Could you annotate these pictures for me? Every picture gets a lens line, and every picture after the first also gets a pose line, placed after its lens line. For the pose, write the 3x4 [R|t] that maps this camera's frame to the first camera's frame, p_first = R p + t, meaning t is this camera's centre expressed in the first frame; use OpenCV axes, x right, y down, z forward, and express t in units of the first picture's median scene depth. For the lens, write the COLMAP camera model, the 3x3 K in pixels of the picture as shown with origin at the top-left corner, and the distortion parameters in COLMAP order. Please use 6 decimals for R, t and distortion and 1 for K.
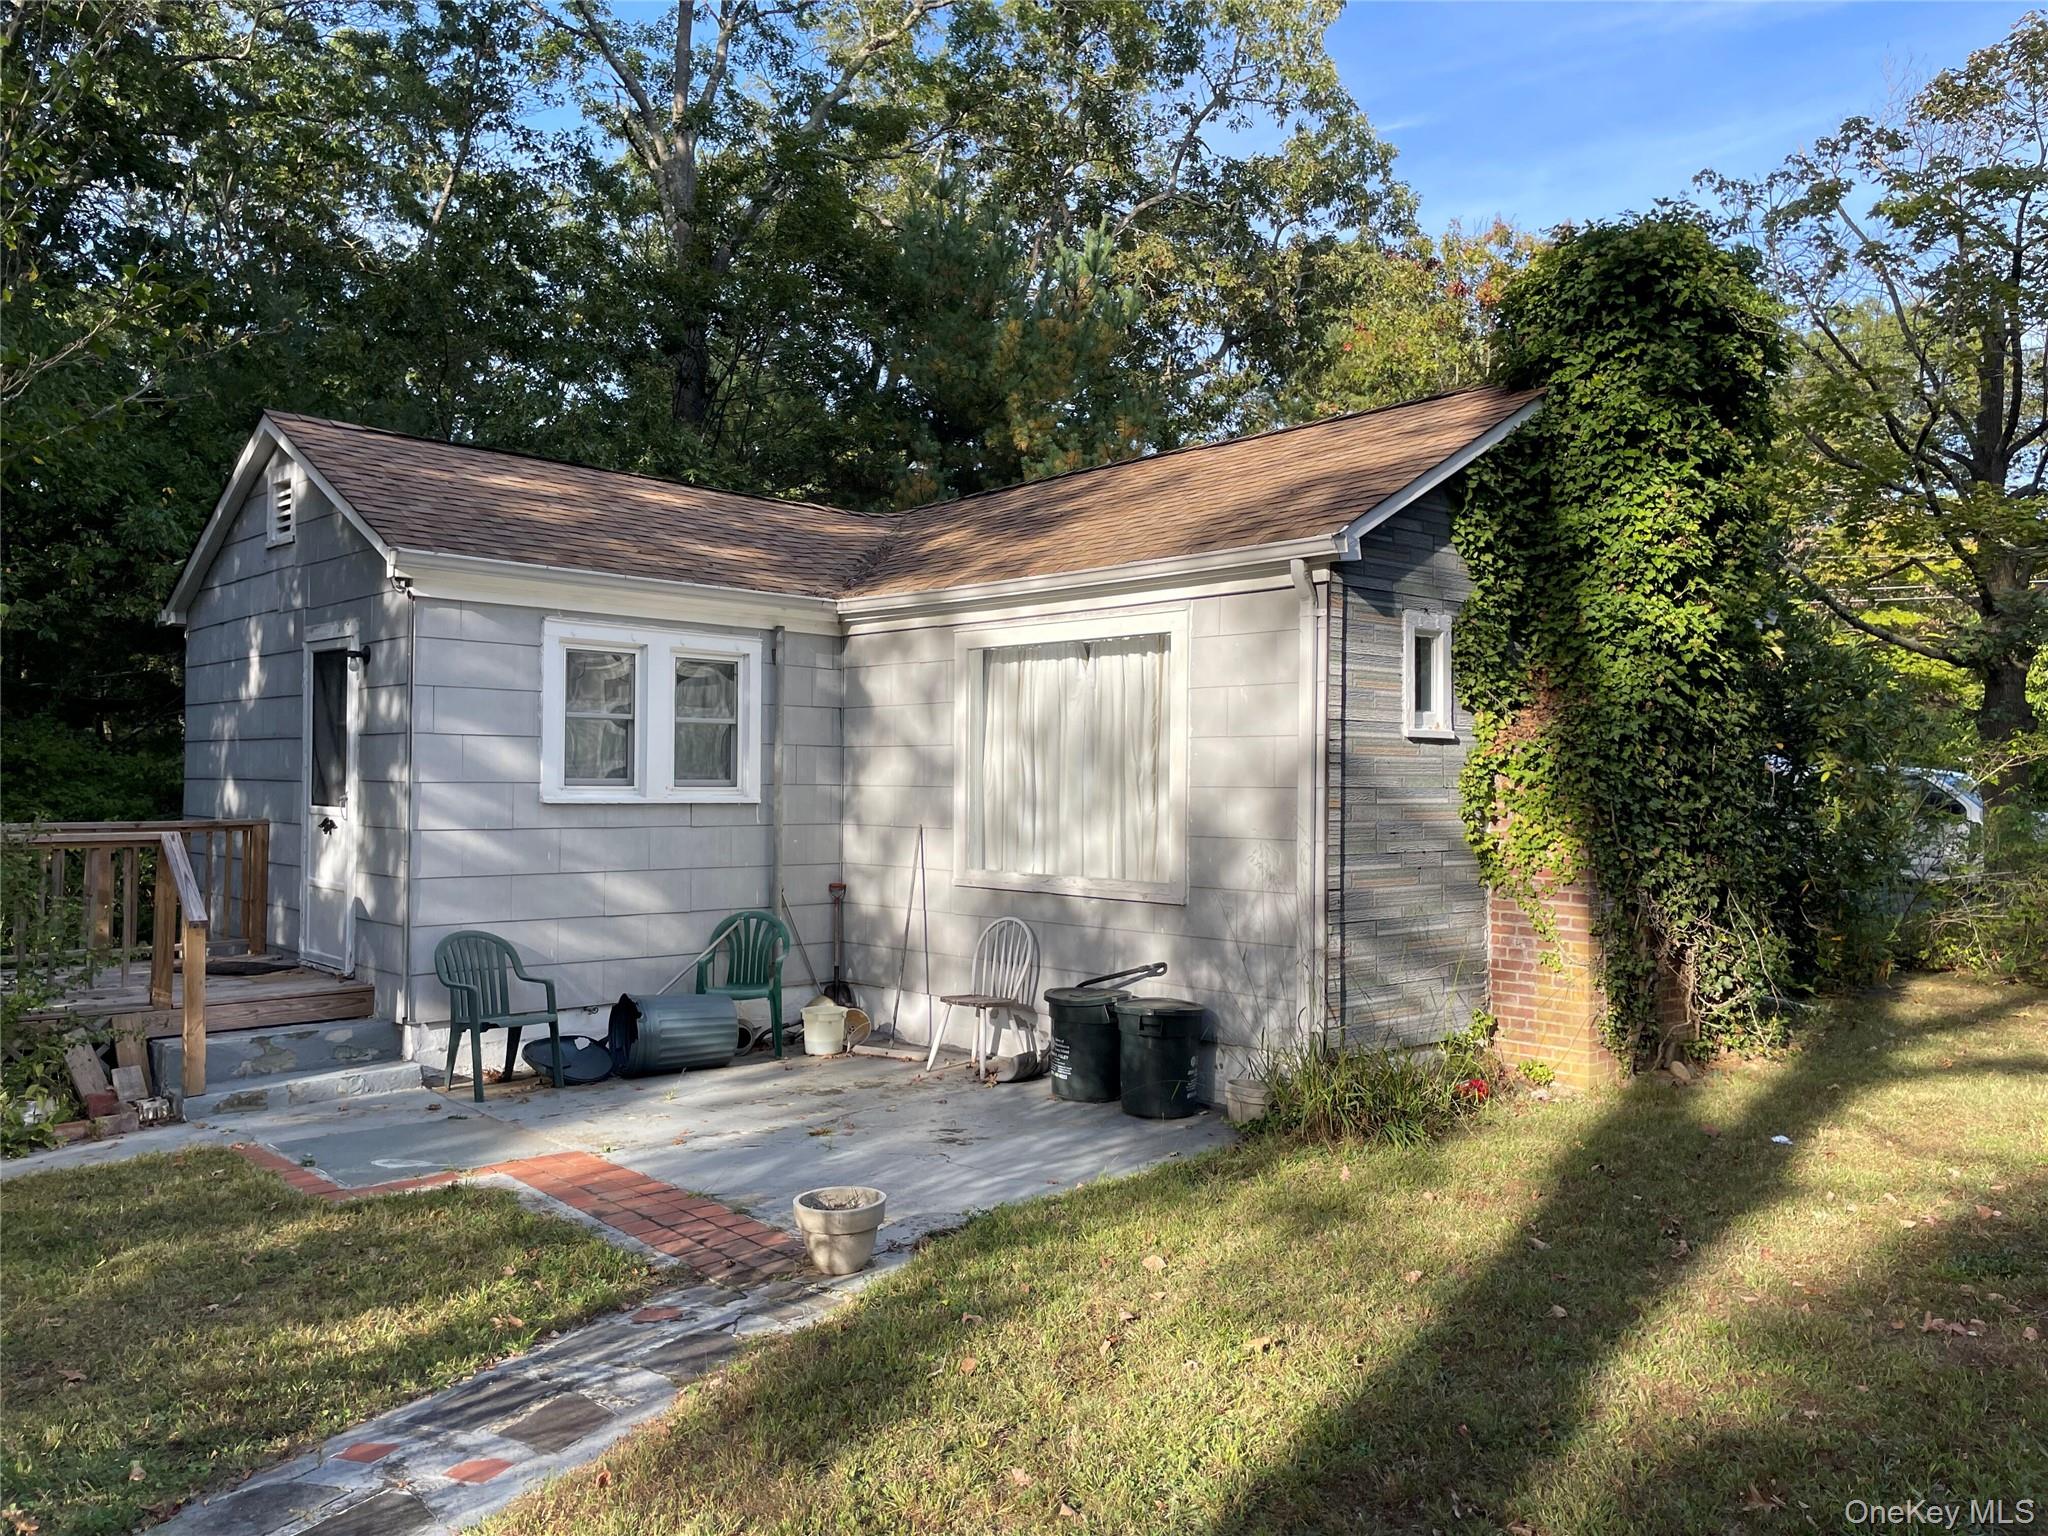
lens RADIAL K [[1544.1, 0, 1021.9], [0, 1544.1, 753.4], [0, 0, 1]] dist [0.044869, -0.071444]
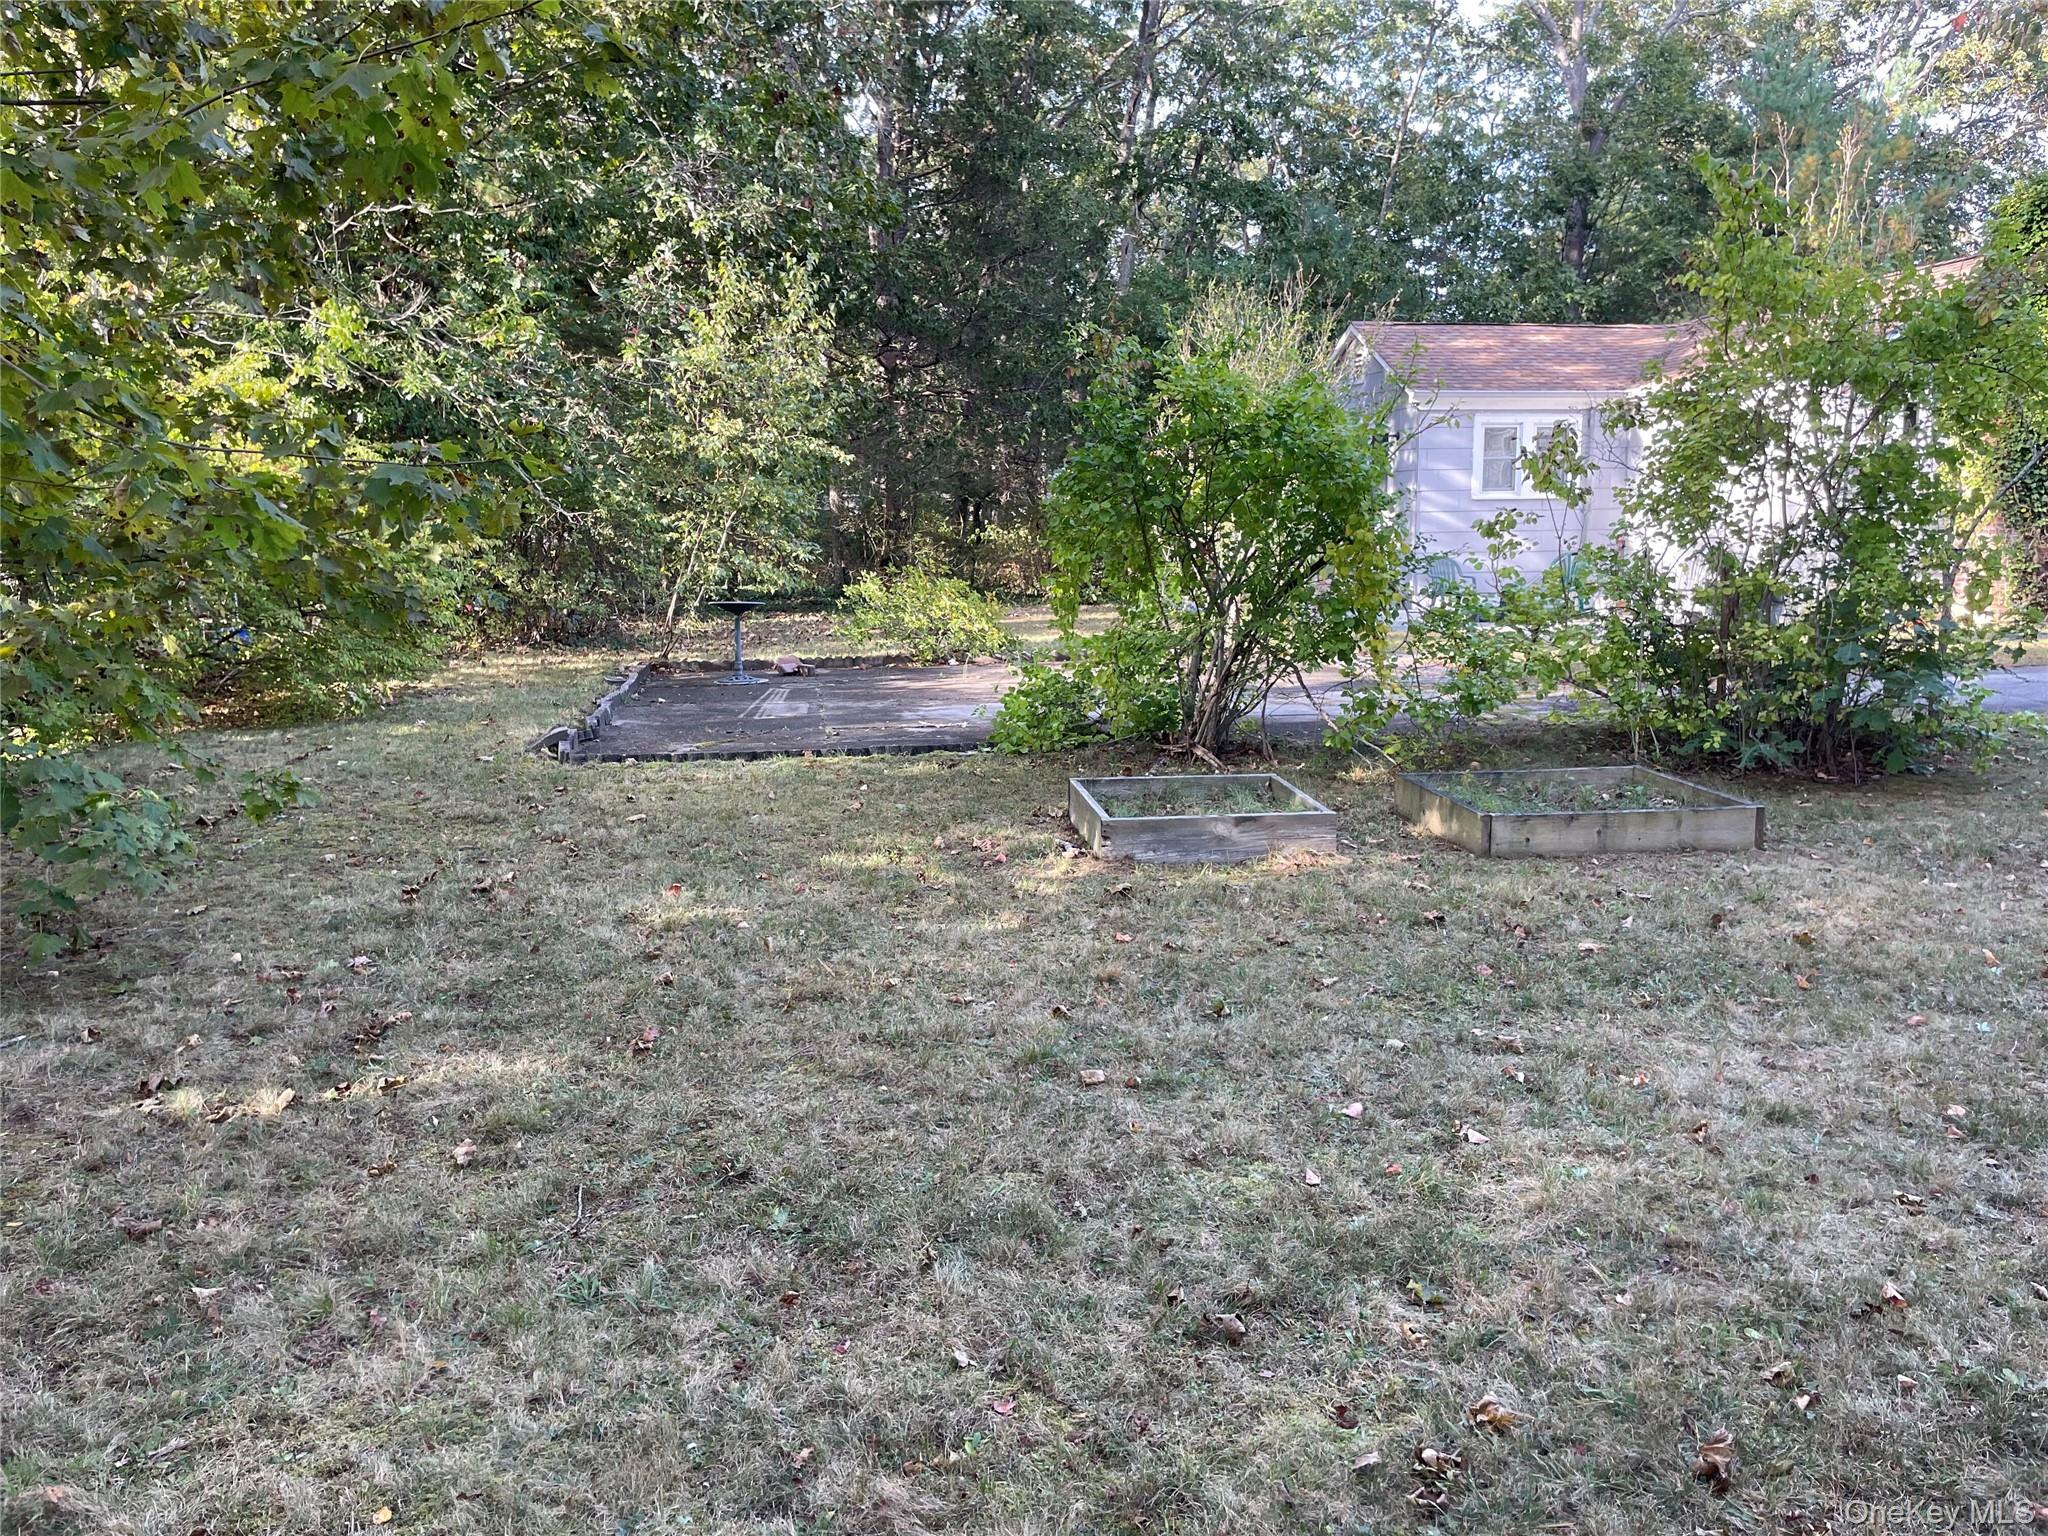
lens RADIAL K [[1544.1, 0, 1016.0], [0, 1544.1, 775.4], [0, 0, 1]] dist [0.044869, -0.071444]
pose [[0.839428, 0.071205, -0.538786, 0.371802], [0.031726, 0.983269, 0.179376, 0.002094], [0.542544, -0.167667, 0.823125, -1.265707]]
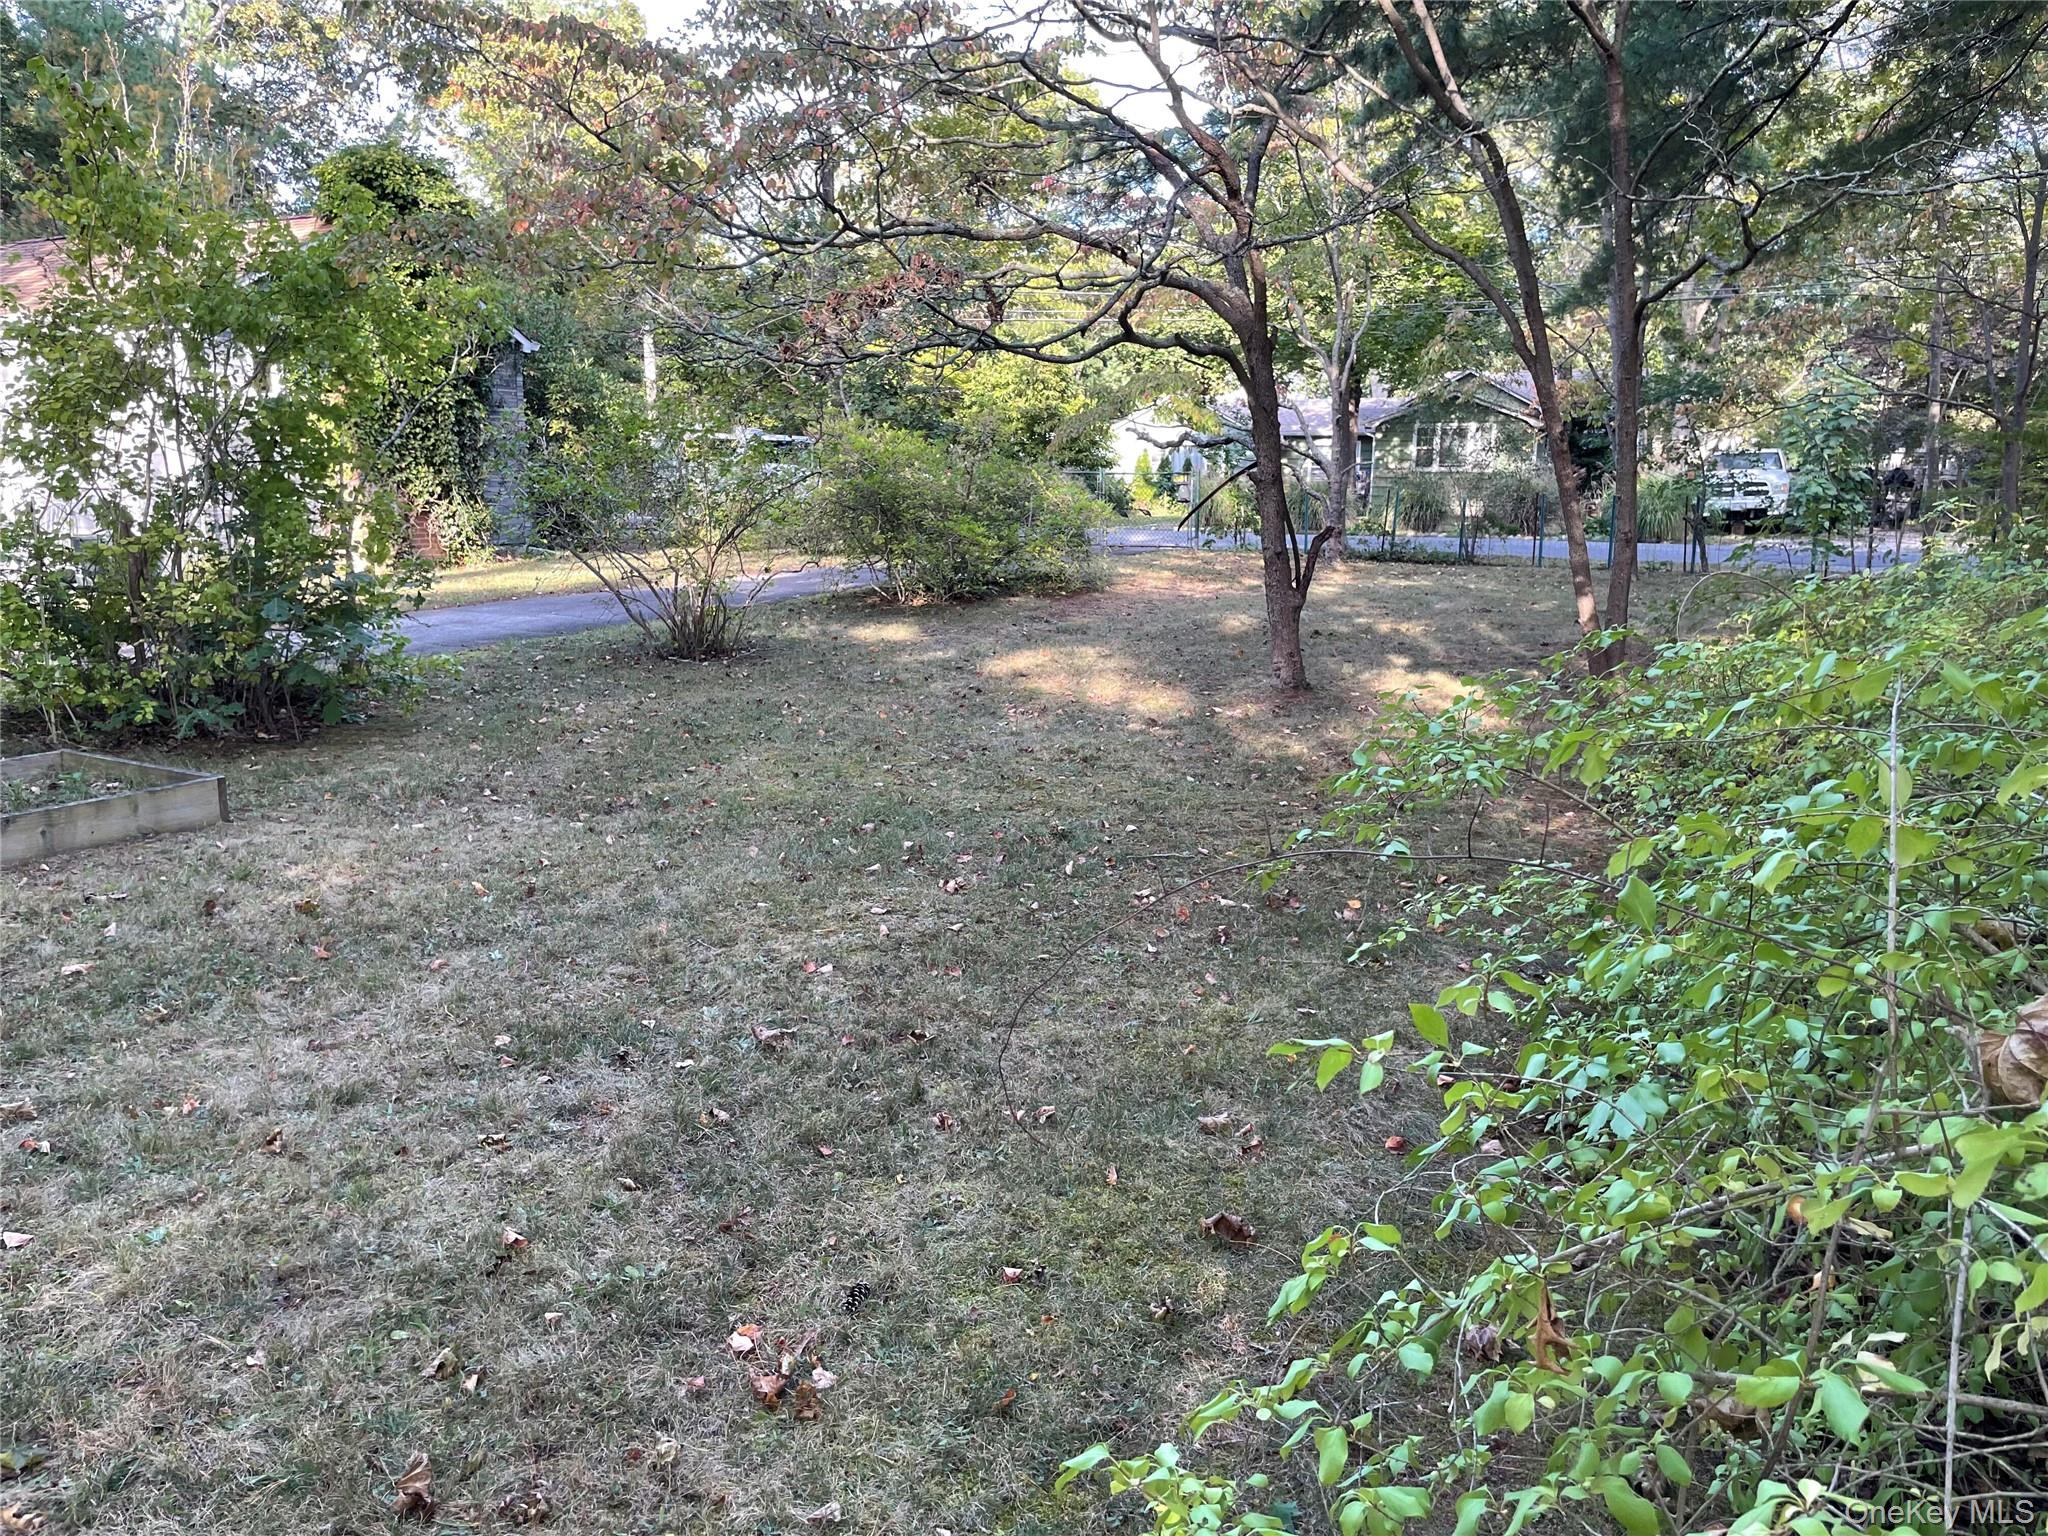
lens RADIAL K [[1544.1, 0, 1028.7], [0, 1544.1, 772.2], [0, 0, 1]] dist [0.044869, -0.071444]
pose [[0.919560, -0.070035, 0.386658, 0.296239], [-0.016518, 0.976230, 0.216107, 0.000131], [-0.392602, -0.205110, 0.896545, -1.206093]]
